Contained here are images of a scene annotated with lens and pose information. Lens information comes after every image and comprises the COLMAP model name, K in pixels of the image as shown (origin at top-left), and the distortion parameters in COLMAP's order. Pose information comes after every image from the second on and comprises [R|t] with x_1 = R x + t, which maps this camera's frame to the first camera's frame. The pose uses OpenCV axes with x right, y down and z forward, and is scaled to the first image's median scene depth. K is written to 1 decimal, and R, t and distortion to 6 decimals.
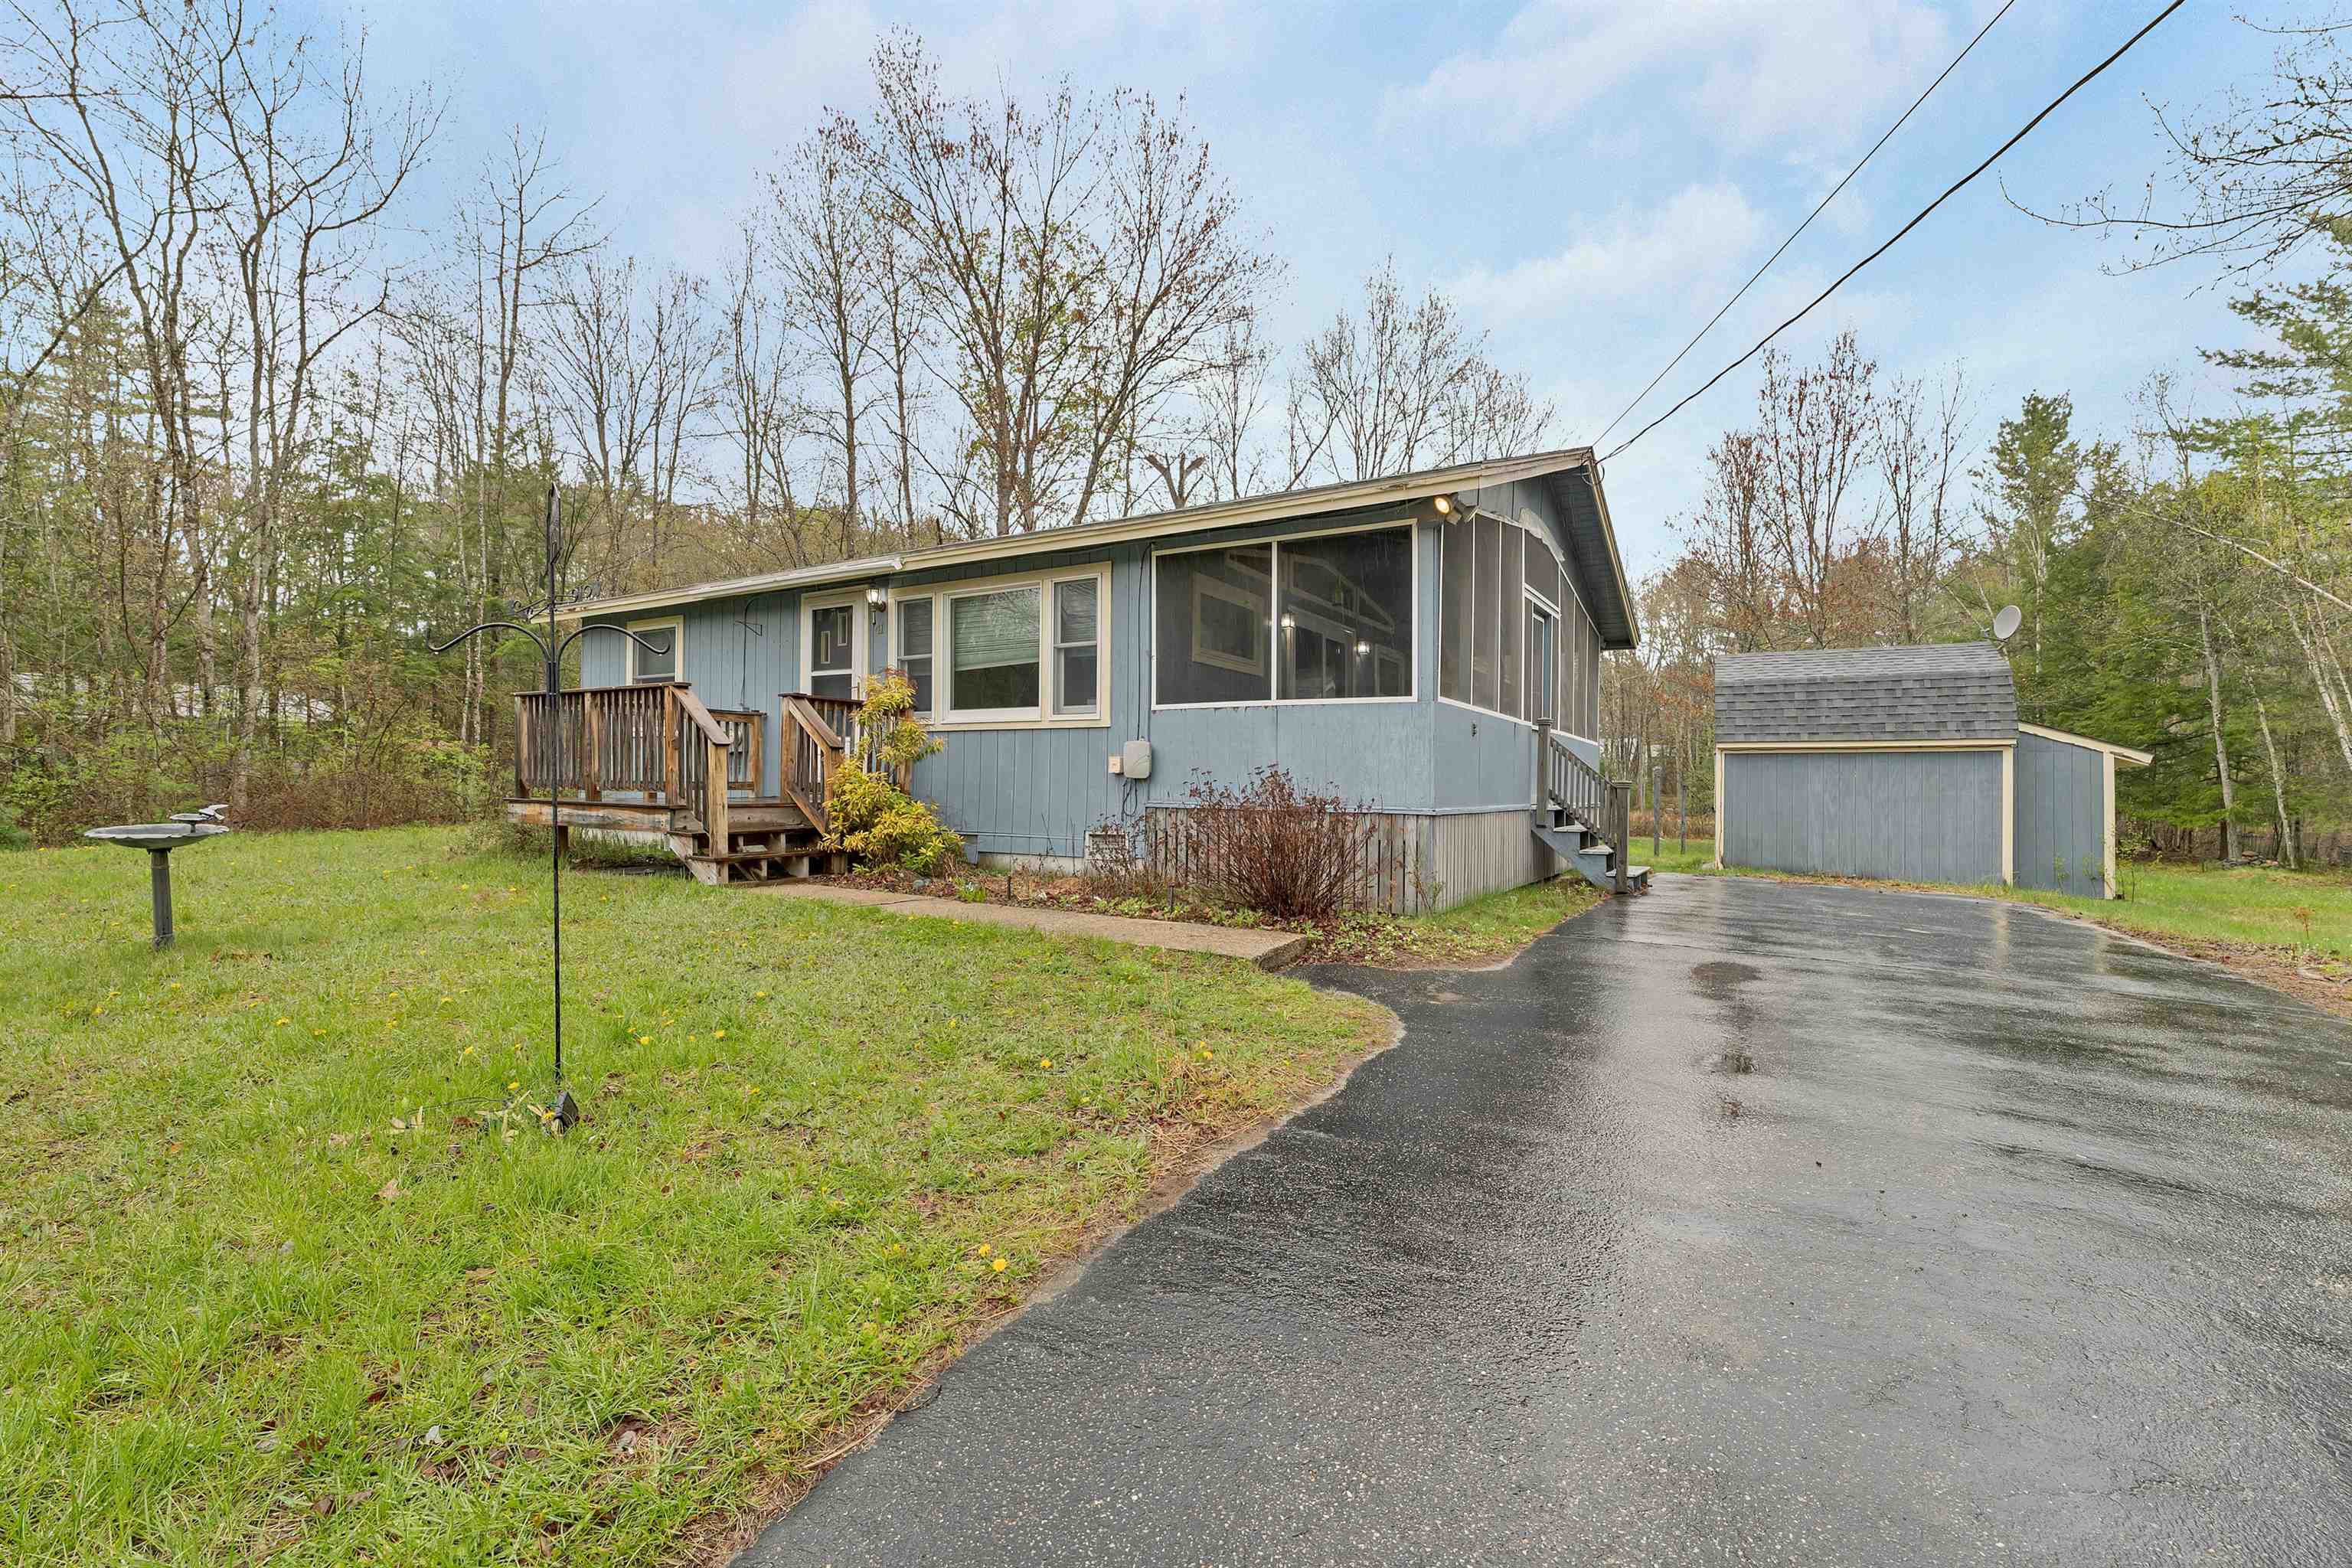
lens RADIAL K [[1001.6, 0, 1174.1], [0, 1001.6, 784.2], [0, 0, 1]] dist [-0.000399, -0.000461]
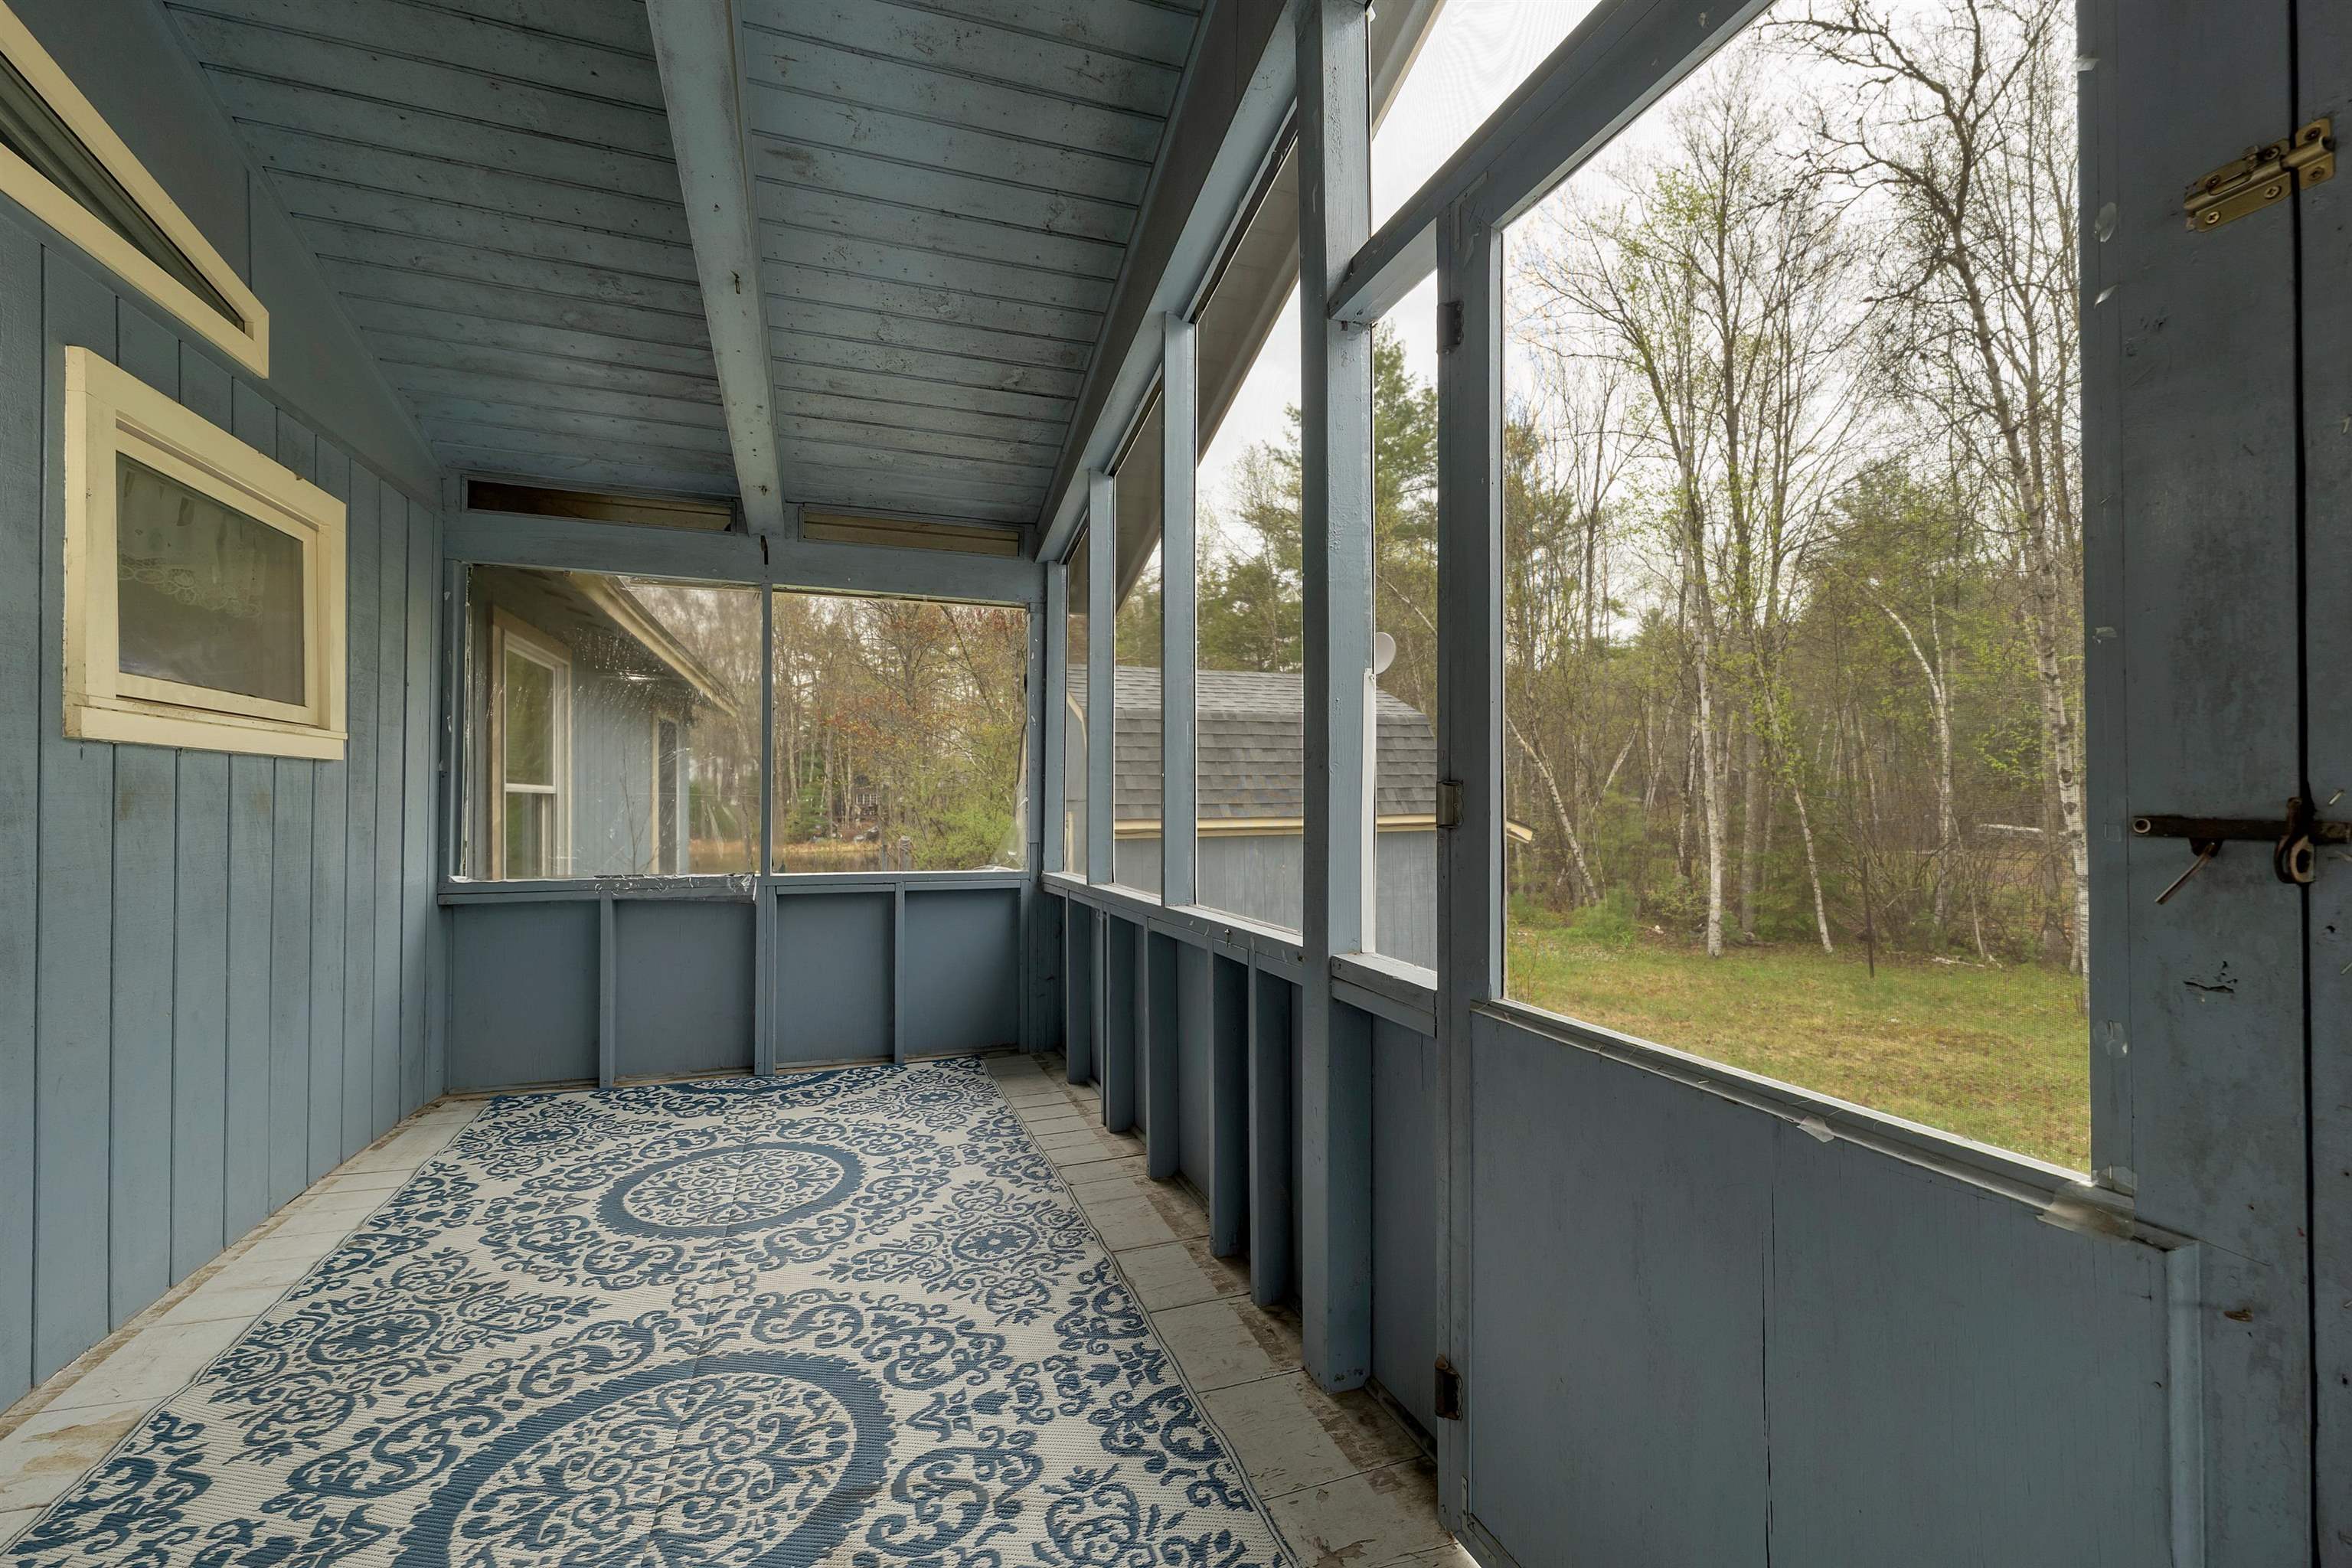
lens RADIAL K [[963.4, 0, 1168.0], [0, 963.4, 783.5], [0, 0, 1]] dist [0.001453, -0.000408]
pose [[0.638211, -0.001887, 0.769859, 0.250574], [0.012667, 0.999887, -0.008051, -0.089996], [-0.769757, 0.014890, 0.638163, 1.000898]]
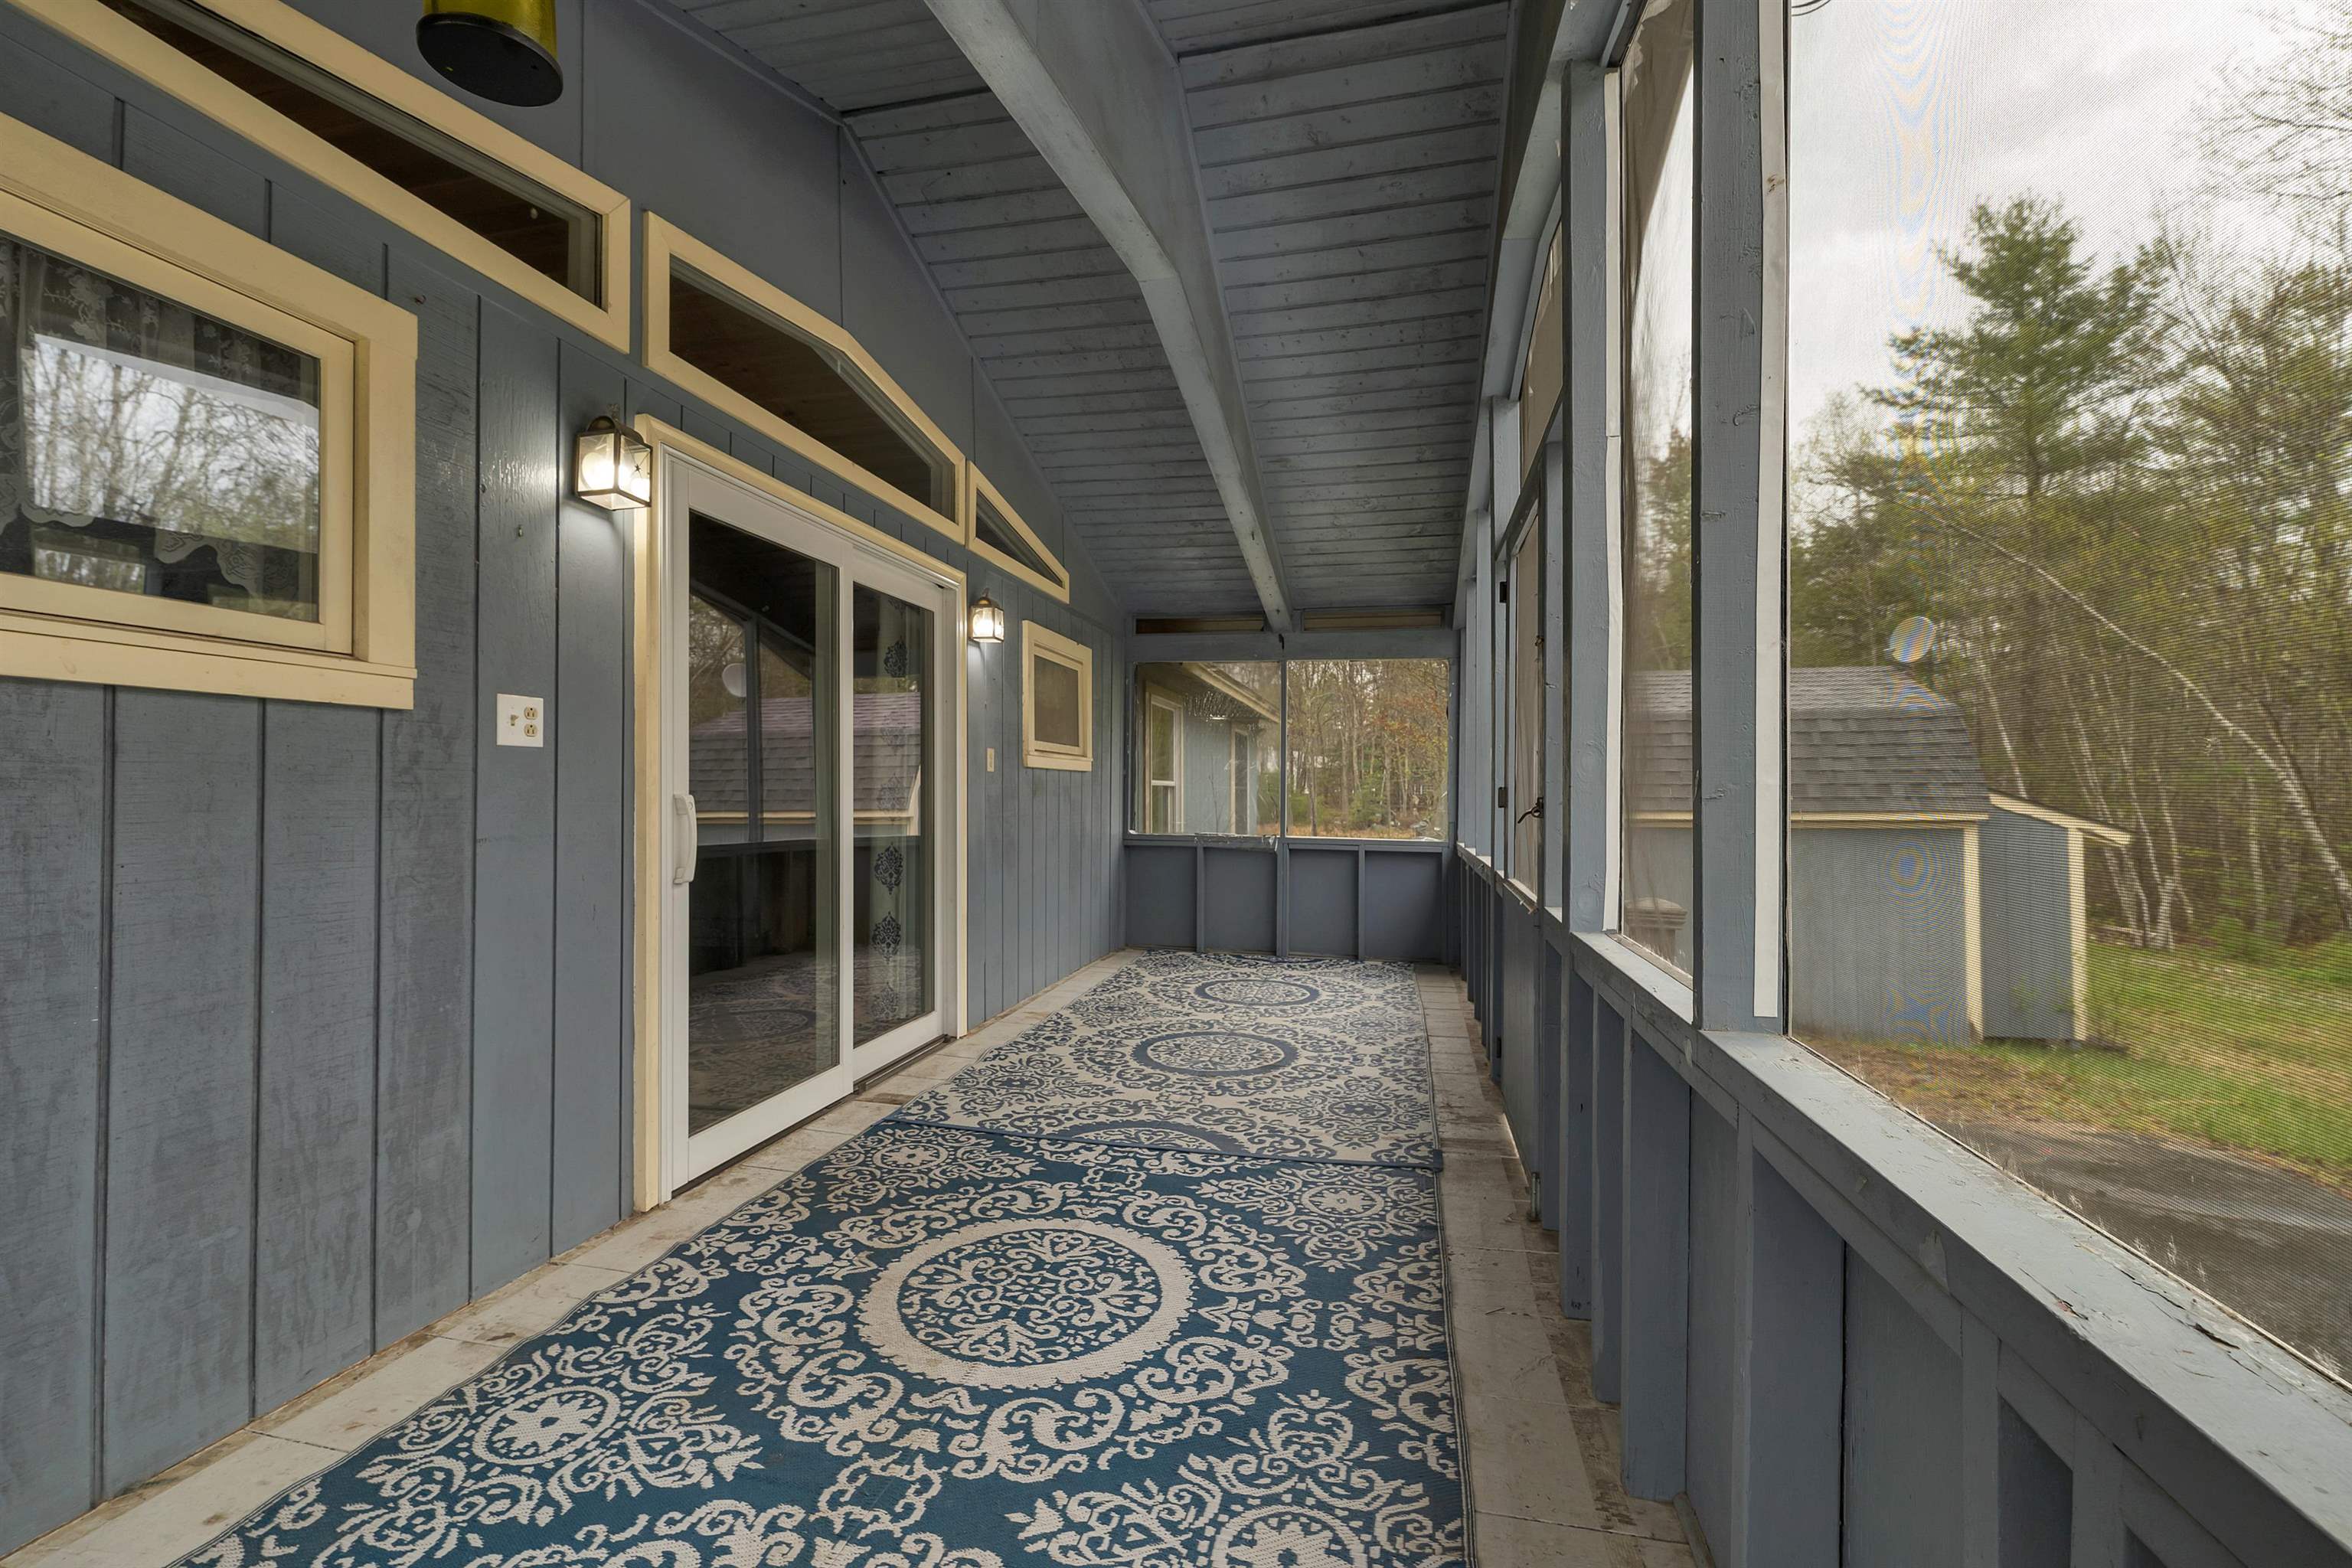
lens RADIAL K [[963.4, 0, 1176.2], [0, 963.4, 783.7], [0, 0, 1]] dist [0.001453, -0.000408]
pose [[0.950132, -0.005496, 0.311799, 0.175416], [0.007062, 0.999967, -0.003895, -0.091750], [-0.311767, 0.005903, 0.950140, 0.777244]]
